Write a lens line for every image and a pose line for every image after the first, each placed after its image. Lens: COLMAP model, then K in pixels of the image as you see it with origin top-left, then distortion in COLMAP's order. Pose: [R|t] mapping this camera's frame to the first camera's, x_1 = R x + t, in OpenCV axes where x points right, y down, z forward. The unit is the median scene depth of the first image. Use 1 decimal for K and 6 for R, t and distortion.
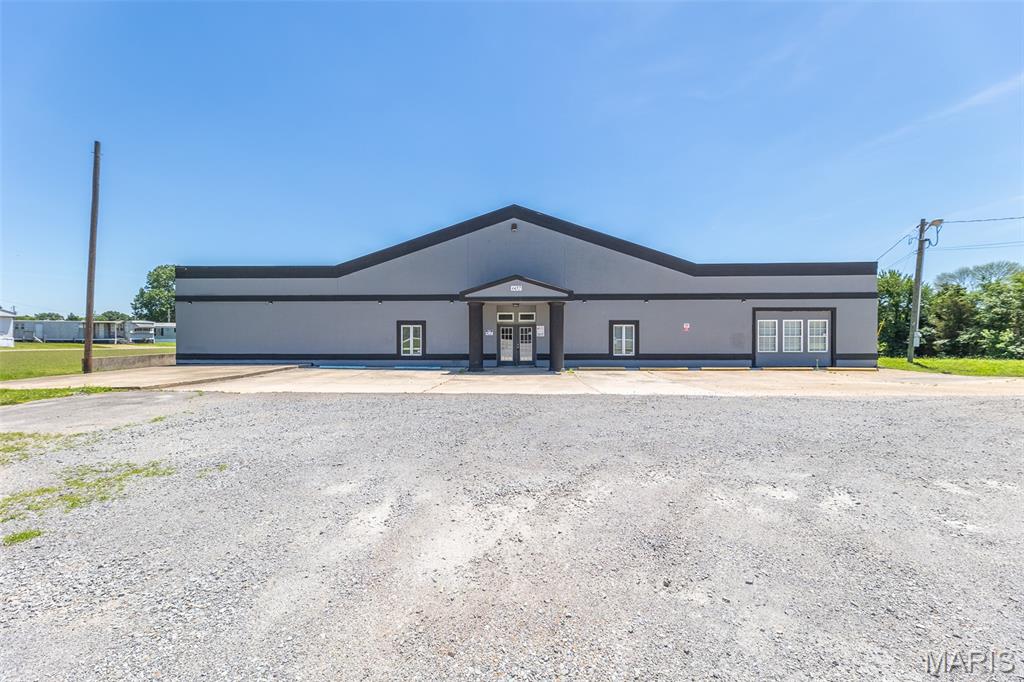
lens RADIAL K [[407.9, 0, 510.9], [0, 407.9, 338.5], [0, 0, 1]] dist [0.003847, 0.000300]
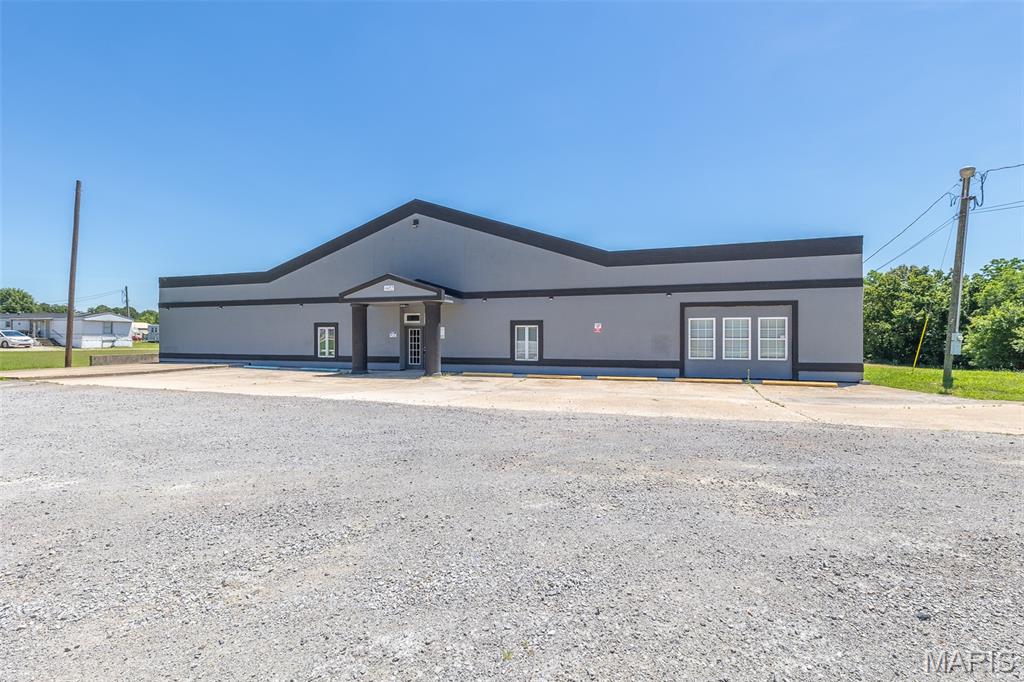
lens RADIAL K [[466.9, 0, 512.0], [0, 466.9, 341.0], [0, 0, 1]] dist [0.000623, 0.000105]
pose [[0.954686, 0.003417, -0.297596, 0.547622], [-0.003100, 0.999994, 0.001537, -0.001714], [0.297600, -0.000545, 0.954691, 0.033558]]
